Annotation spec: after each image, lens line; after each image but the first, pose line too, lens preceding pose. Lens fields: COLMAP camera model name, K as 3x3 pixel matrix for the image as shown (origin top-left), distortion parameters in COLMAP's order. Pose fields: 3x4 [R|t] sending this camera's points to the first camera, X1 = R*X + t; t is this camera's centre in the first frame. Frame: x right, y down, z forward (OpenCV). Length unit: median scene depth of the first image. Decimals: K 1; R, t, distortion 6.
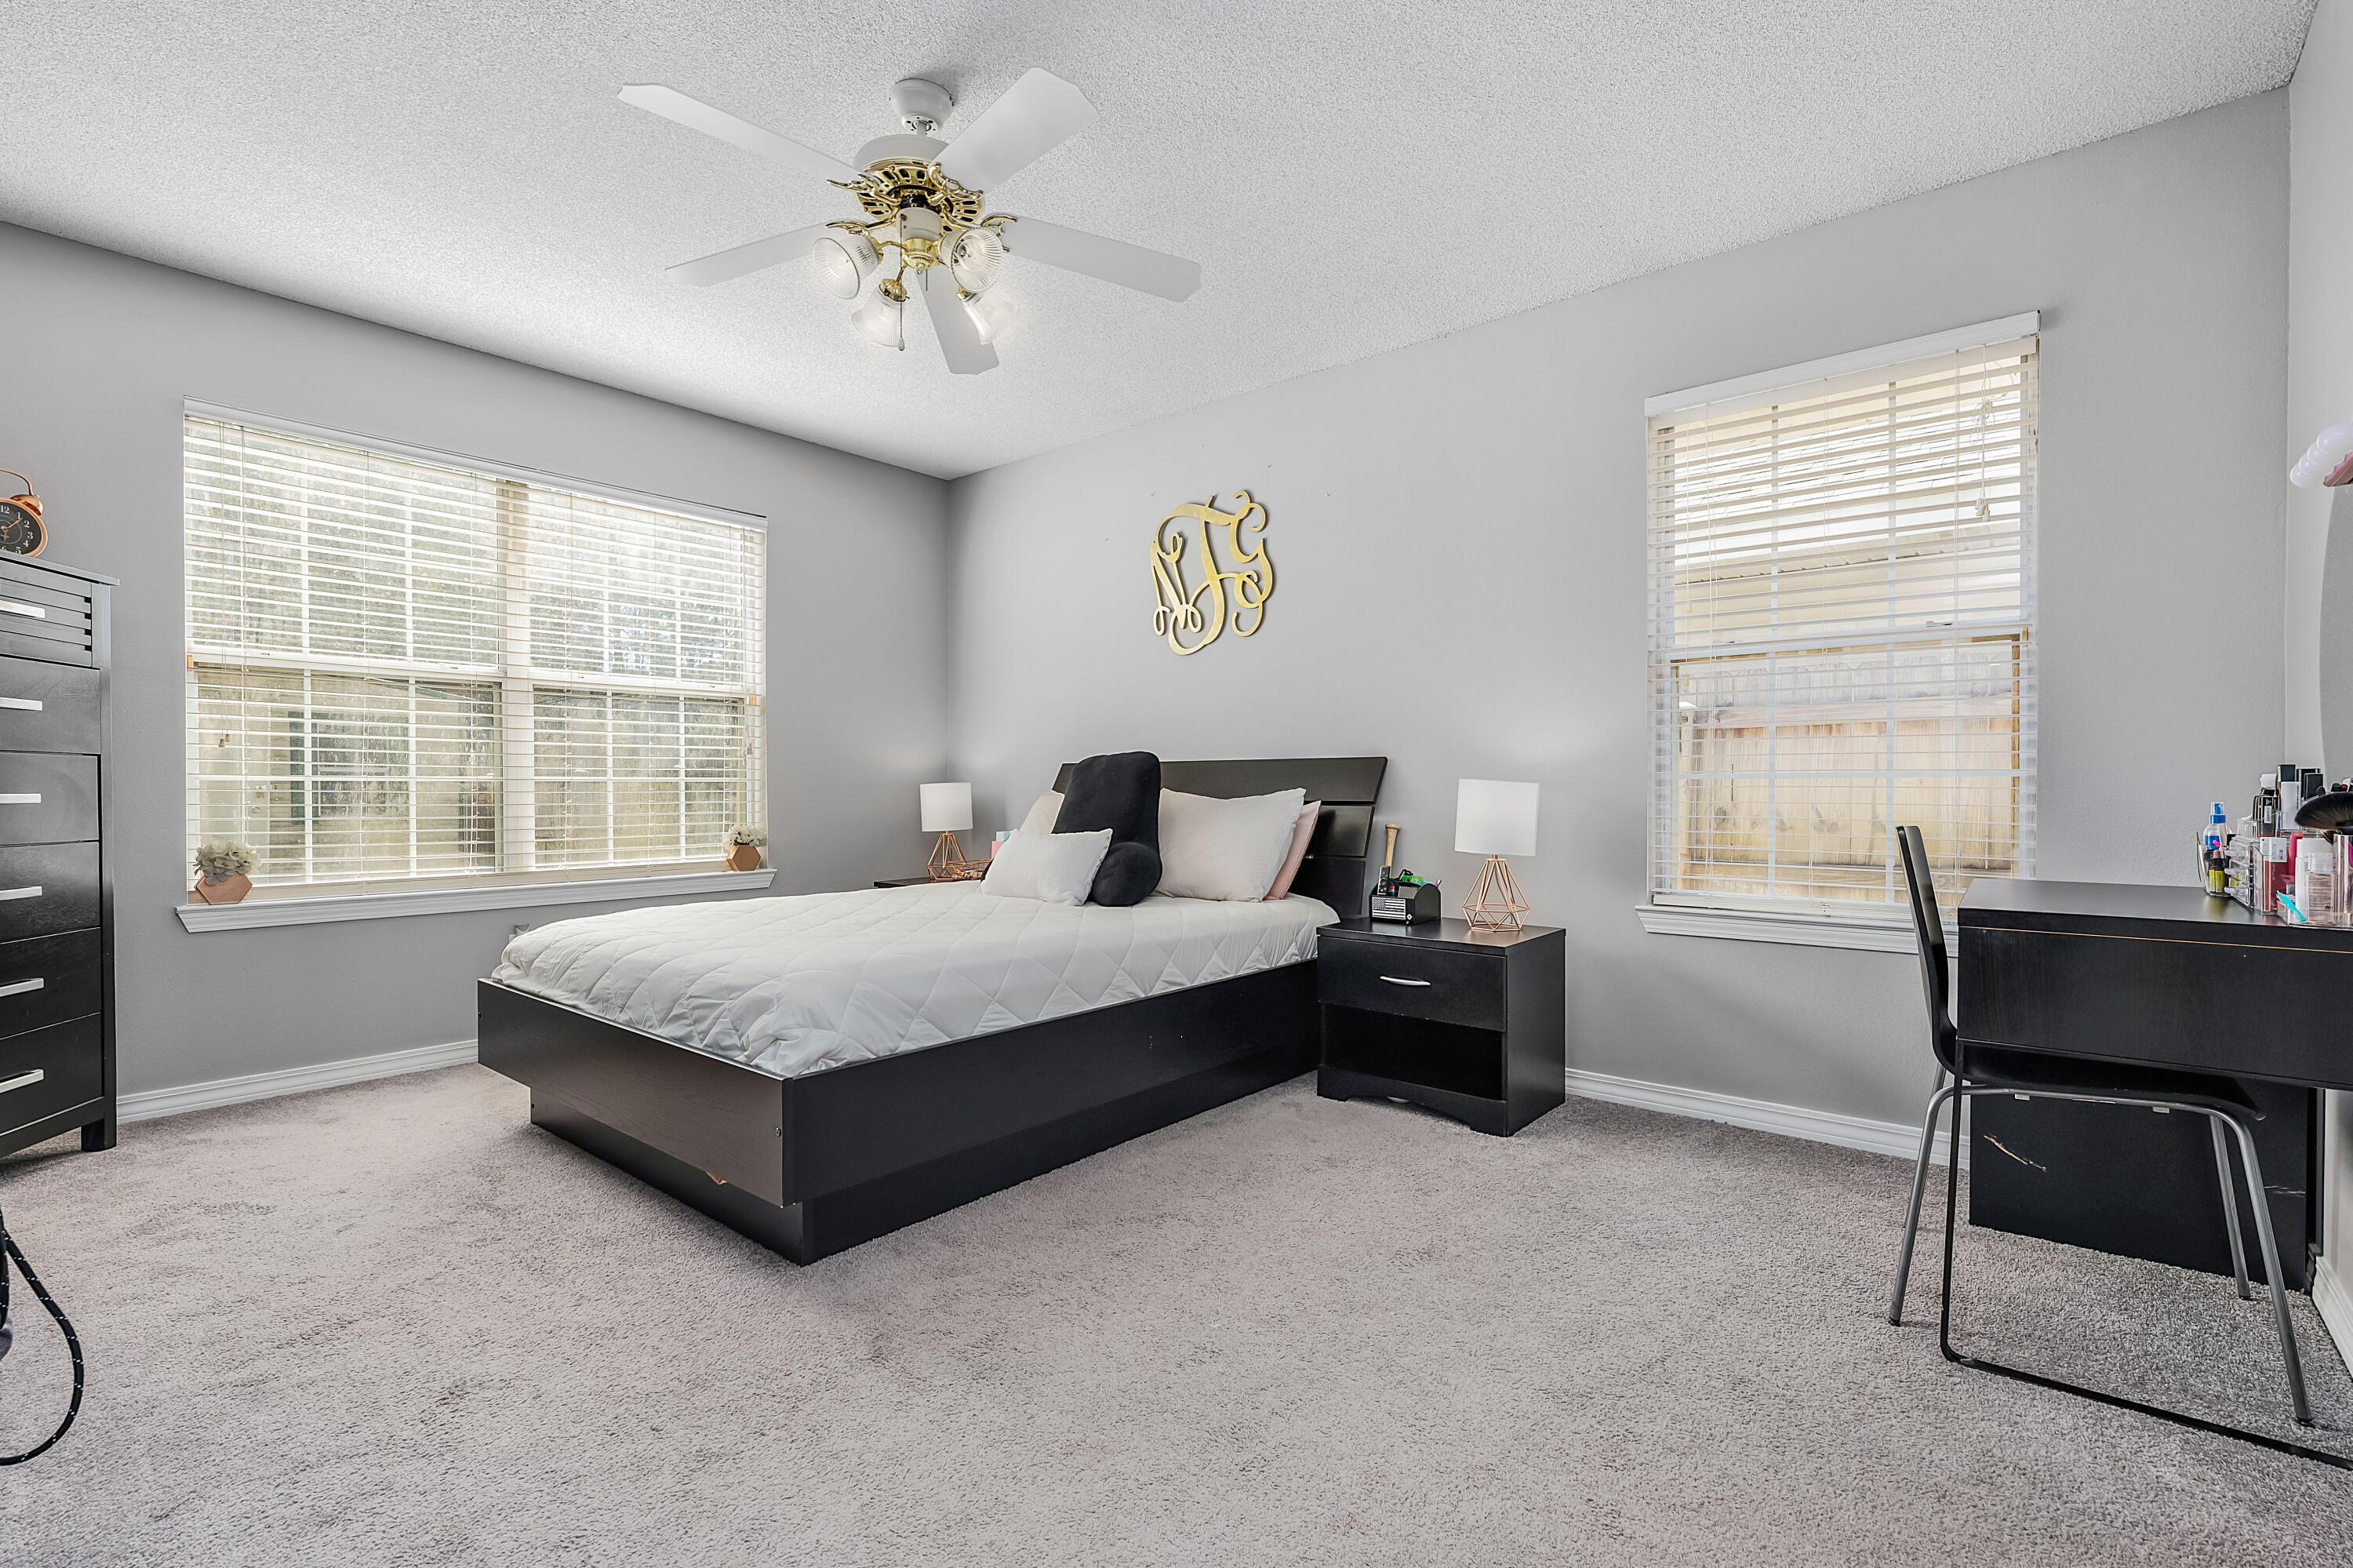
lens RADIAL K [[1080.2, 0, 1158.2], [0, 1080.2, 794.8], [0, 0, 1]] dist [0.002089, 0.000843]
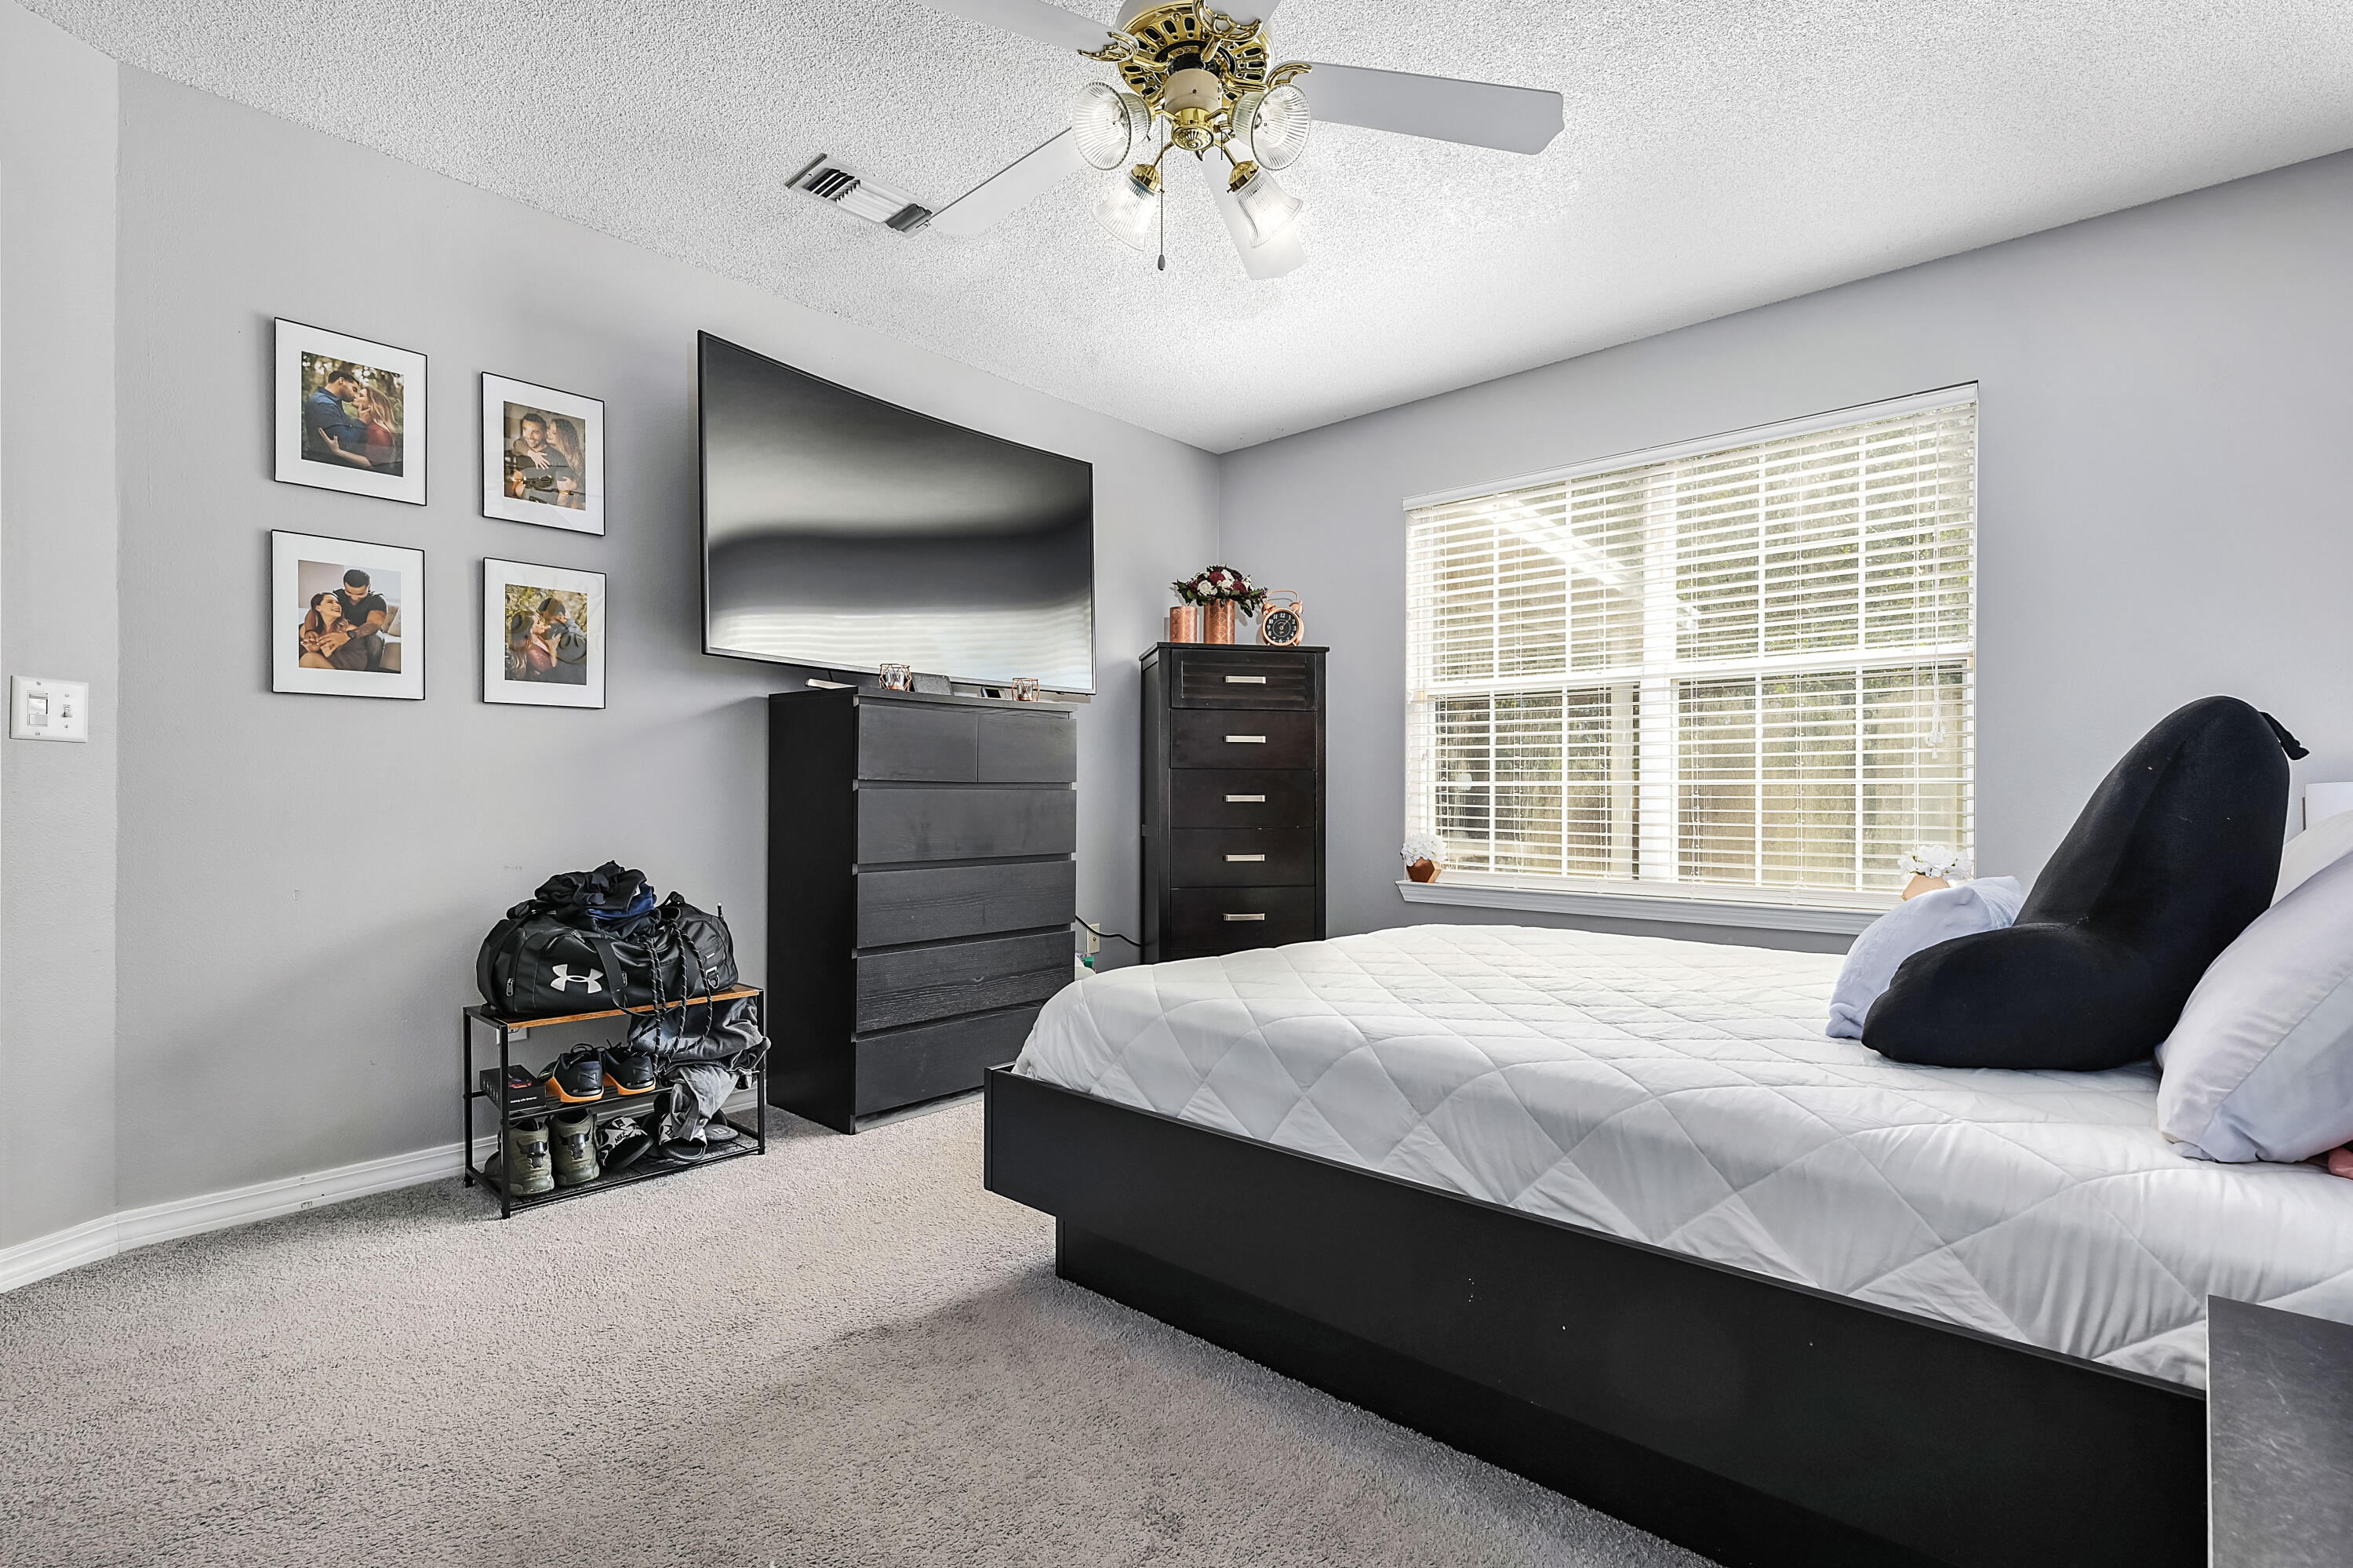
lens RADIAL K [[1080.2, 0, 1169.4], [0, 1080.2, 781.0], [0, 0, 1]] dist [0.002089, 0.000843]
pose [[-0.035404, -0.010100, -0.999322, 0.382195], [-0.006552, 0.999930, -0.009874, -0.004236], [0.999352, 0.006198, -0.035467, 0.654861]]
